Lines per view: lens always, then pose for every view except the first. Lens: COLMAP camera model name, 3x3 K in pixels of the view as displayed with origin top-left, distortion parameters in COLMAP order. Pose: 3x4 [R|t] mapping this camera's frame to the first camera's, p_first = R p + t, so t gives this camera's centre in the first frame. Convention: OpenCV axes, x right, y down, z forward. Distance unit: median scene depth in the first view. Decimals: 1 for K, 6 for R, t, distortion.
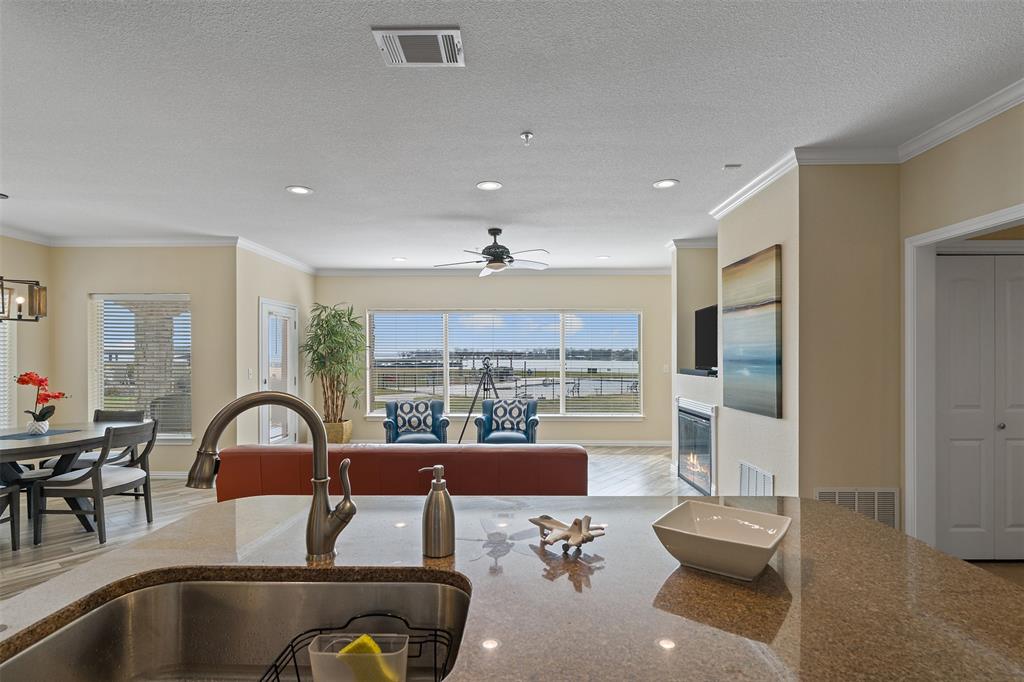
lens RADIAL K [[505.0, 0, 508.7], [0, 505.0, 362.2], [0, 0, 1]] dist [-0.000544, -0.000148]
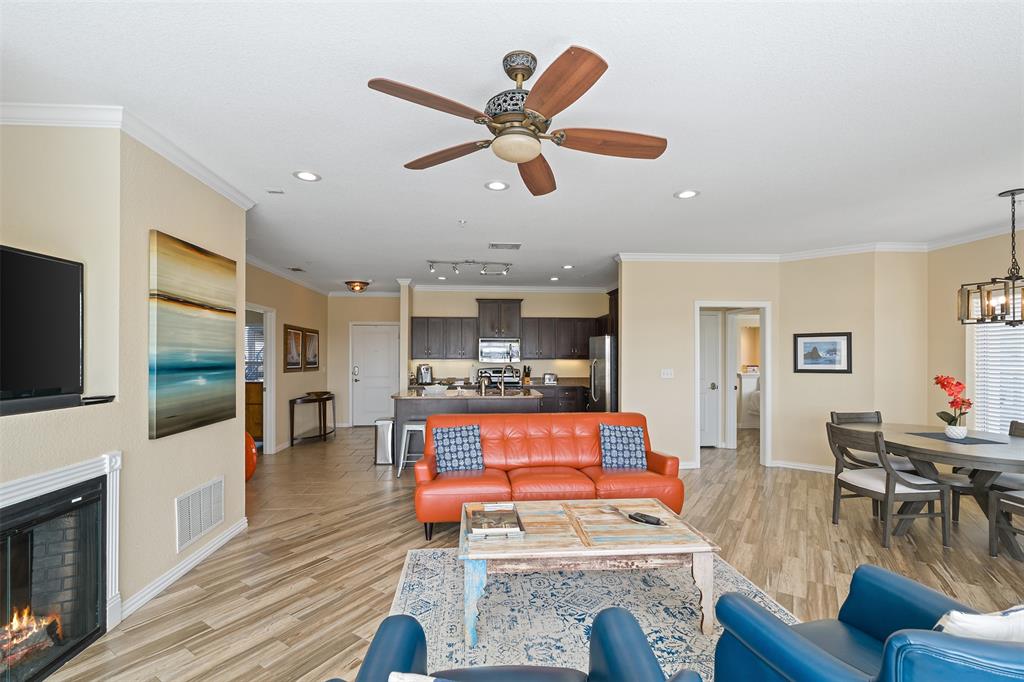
lens RADIAL K [[458.7, 0, 512.2], [0, 458.7, 348.3], [0, 0, 1]] dist [-0.000127, 0.000096]
pose [[-0.994152, -0.000079, -0.107993, 0.025609], [0.000656, 0.999977, -0.006773, -0.026999], [0.107992, -0.006805, -0.994129, 1.629347]]
